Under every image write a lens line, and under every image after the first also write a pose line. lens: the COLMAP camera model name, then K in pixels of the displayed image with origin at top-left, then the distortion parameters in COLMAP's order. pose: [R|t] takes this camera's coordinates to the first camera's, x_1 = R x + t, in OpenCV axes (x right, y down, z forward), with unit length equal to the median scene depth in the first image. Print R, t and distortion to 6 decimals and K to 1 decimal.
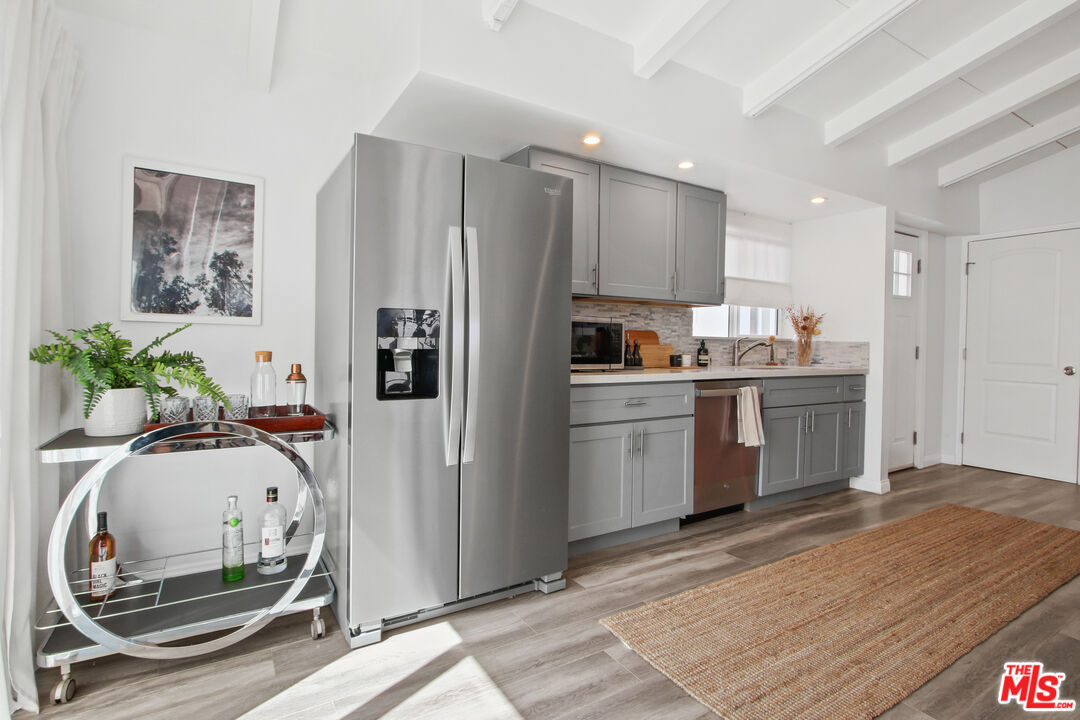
lens RADIAL K [[528.9, 0, 539.8], [0, 528.9, 353.1], [0, 0, 1]] dist [-0.002706, -0.000368]
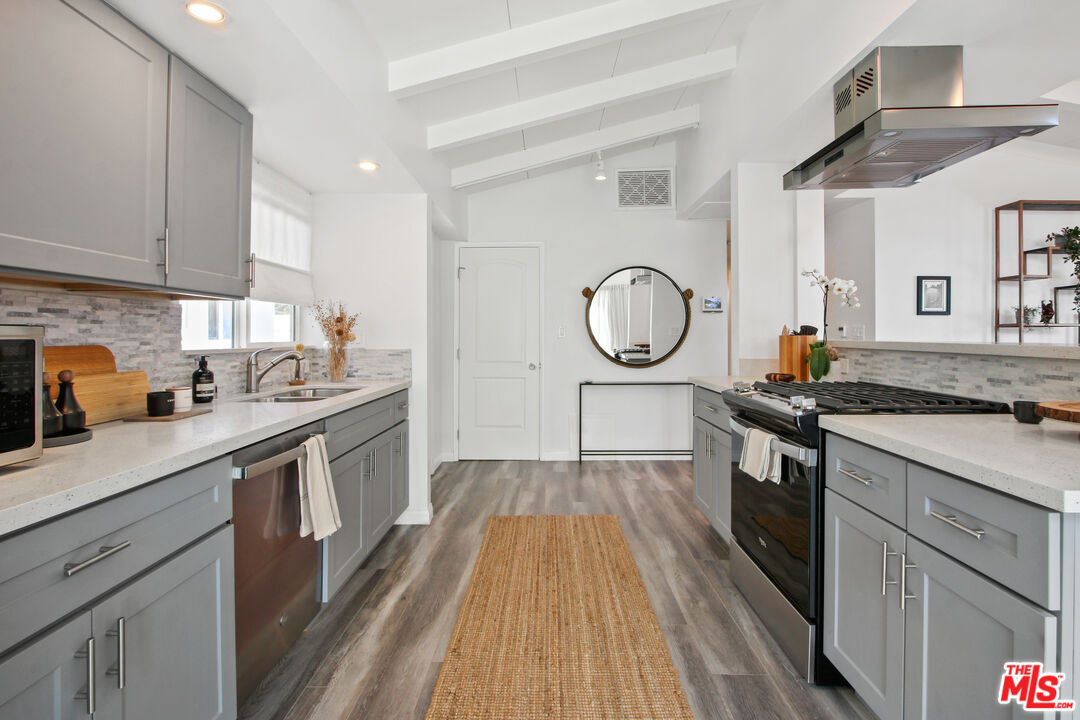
lens RADIAL K [[519.8, 0, 540.9], [0, 519.8, 334.0], [0, 0, 1]] dist [-0.003343, -0.000367]
pose [[0.539290, -0.010903, 0.842049, 0.032675], [0.025407, 0.999672, -0.003328, -0.042380], [-0.841737, 0.023189, 0.539390, 0.420174]]
